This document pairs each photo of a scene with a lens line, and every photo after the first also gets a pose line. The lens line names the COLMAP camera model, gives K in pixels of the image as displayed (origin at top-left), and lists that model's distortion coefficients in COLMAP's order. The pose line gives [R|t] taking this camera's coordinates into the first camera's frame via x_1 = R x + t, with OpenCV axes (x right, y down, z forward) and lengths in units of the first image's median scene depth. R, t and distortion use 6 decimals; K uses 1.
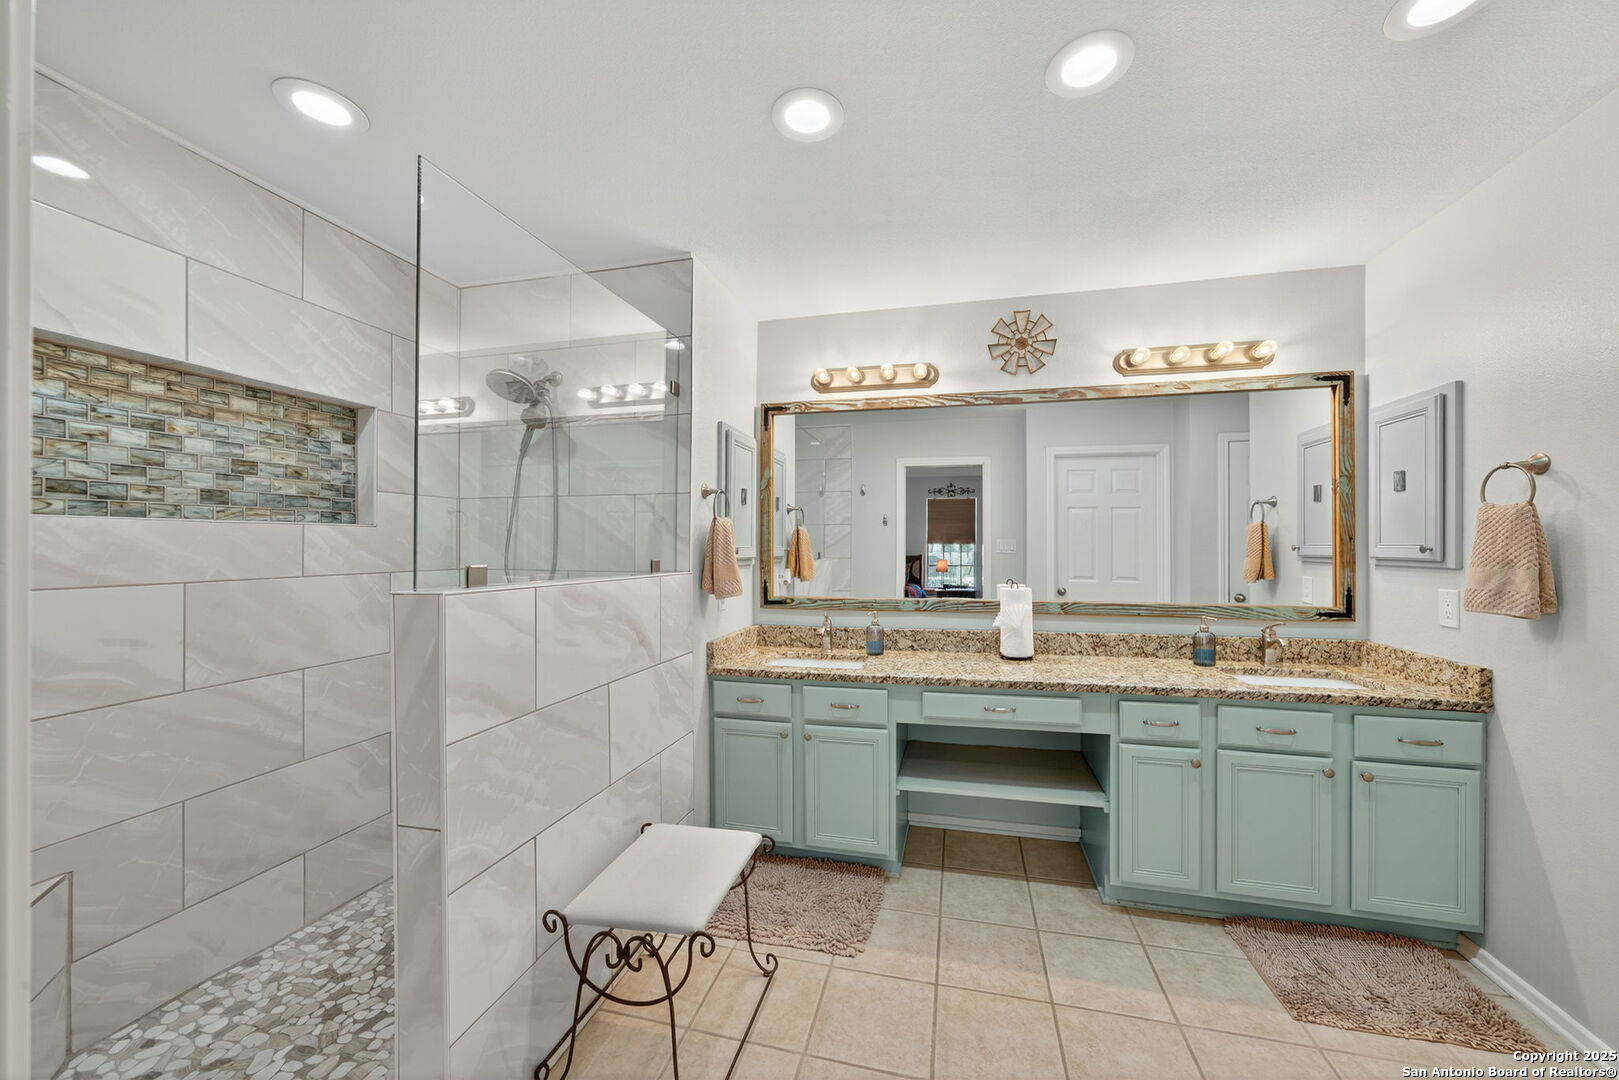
lens RADIAL K [[596.3, 0, 818.9], [0, 596.3, 536.2], [0, 0, 1]] dist [-0.001738, -0.000128]
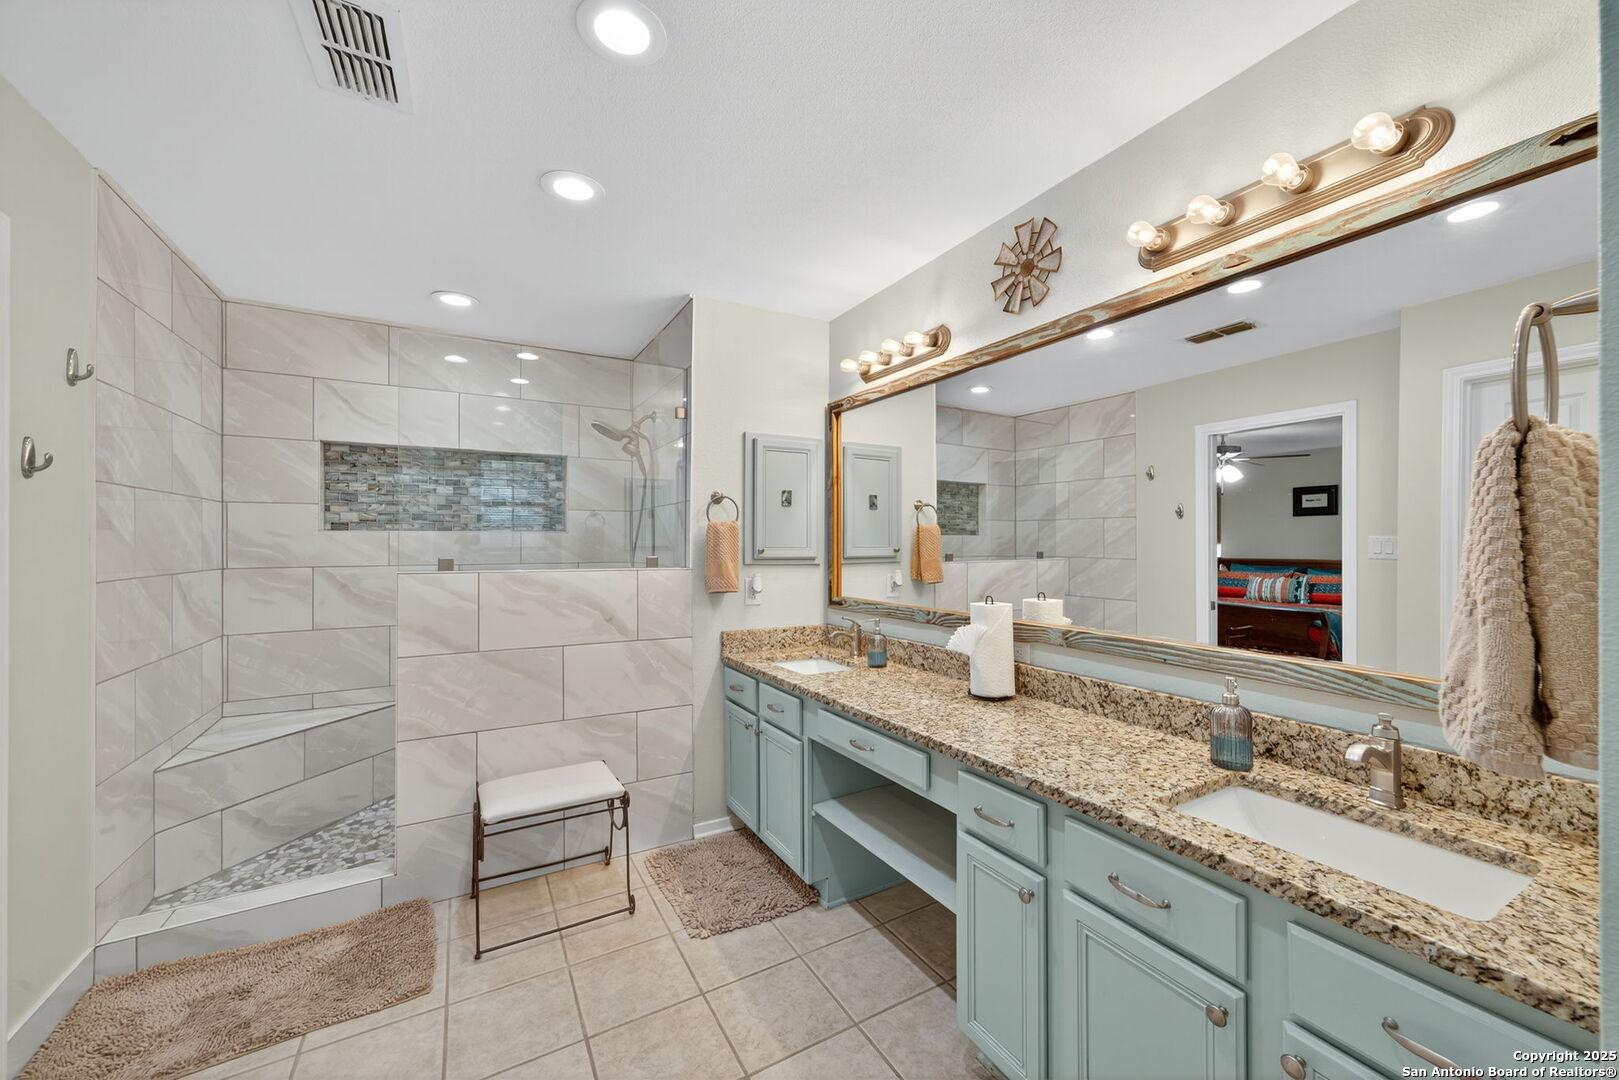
lens RADIAL K [[626.0, 0, 817.4], [0, 626.0, 534.8], [0, 0, 1]] dist [0.000059, 0.000199]
pose [[0.679714, -0.010121, -0.733407, 0.844787], [0.010454, 0.999937, -0.004110, 0.002358], [0.733402, -0.004873, 0.679777, 0.343285]]
